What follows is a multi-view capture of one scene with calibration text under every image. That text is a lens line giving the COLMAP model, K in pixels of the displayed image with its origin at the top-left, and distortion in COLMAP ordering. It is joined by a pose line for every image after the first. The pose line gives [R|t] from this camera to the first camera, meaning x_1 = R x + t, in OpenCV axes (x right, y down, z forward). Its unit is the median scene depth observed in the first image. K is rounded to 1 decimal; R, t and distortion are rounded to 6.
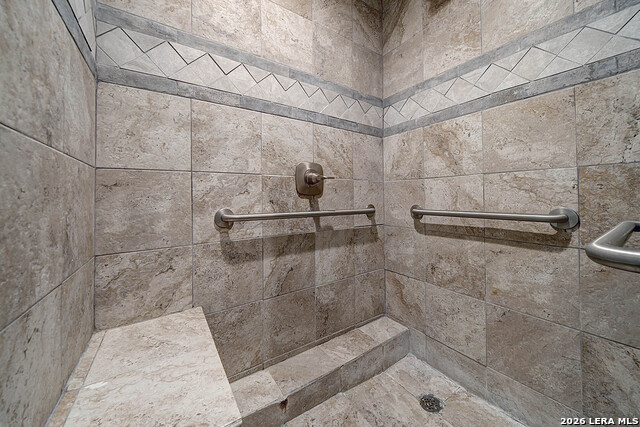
lens RADIAL K [[228.9, 0, 311.7], [0, 228.9, 197.7], [0, 0, 1]] dist [-0.000702, -0.000747]
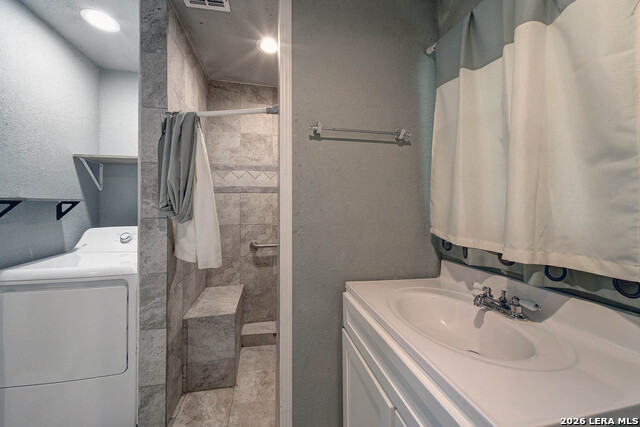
lens RADIAL K [[228.9, 0, 316.2], [0, 228.9, 207.9], [0, 0, 1]] dist [-0.000702, -0.000747]
pose [[0.930603, 0.001211, -0.366027, 0.931424], [-0.000915, 0.999999, 0.000982, -0.263218], [0.366028, -0.000579, 0.930604, -0.778729]]
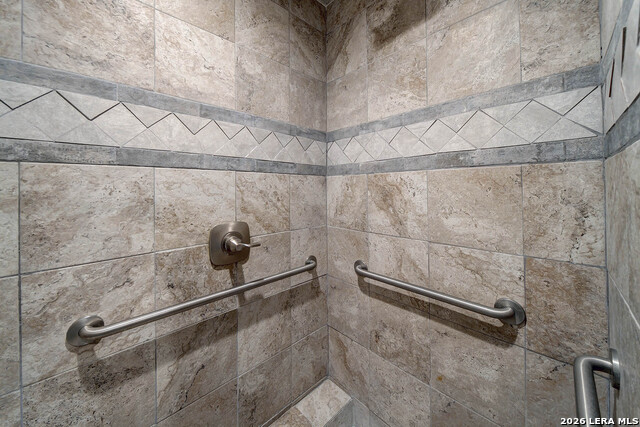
lens RADIAL K [[228.9, 0, 310.0], [0, 228.9, 188.6], [0, 0, 1]] dist [-0.000702, -0.000747]
pose [[0.987228, 0.002309, 0.159295, 0.166068], [-0.002330, 0.999997, -0.000055, -0.328160], [-0.159295, -0.000316, 0.987231, 0.211658]]
